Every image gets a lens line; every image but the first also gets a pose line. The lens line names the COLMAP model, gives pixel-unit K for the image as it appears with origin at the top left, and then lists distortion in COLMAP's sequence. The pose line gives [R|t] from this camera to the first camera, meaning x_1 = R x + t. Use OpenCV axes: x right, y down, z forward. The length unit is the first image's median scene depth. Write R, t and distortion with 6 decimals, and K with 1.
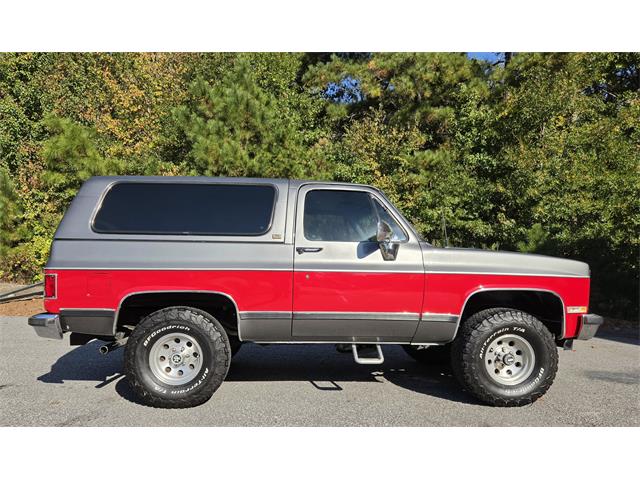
lens RADIAL K [[469.8, 0, 309.3], [0, 469.8, 279.5], [0, 0, 1]] dist [0.064394, -0.037147]
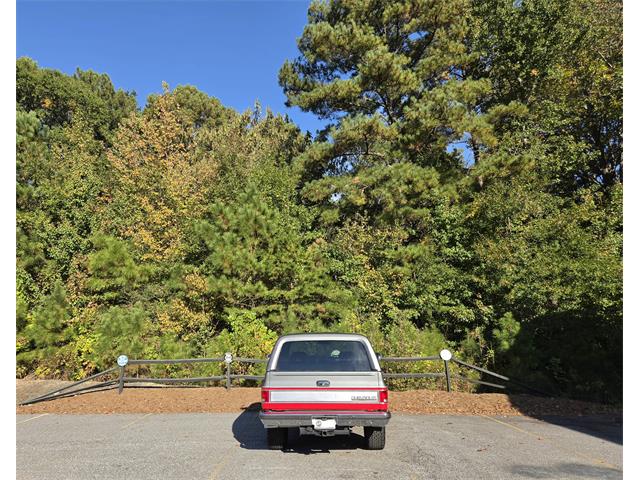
lens RADIAL K [[455.1, 0, 293.9], [0, 455.1, 239.2], [0, 0, 1]] dist [0.080316, -0.048832]
pose [[0.997838, -0.042087, -0.050469, 0.023917], [0.029542, 0.973312, -0.227577, -0.041270], [0.058700, 0.225594, 0.972451, -0.121942]]
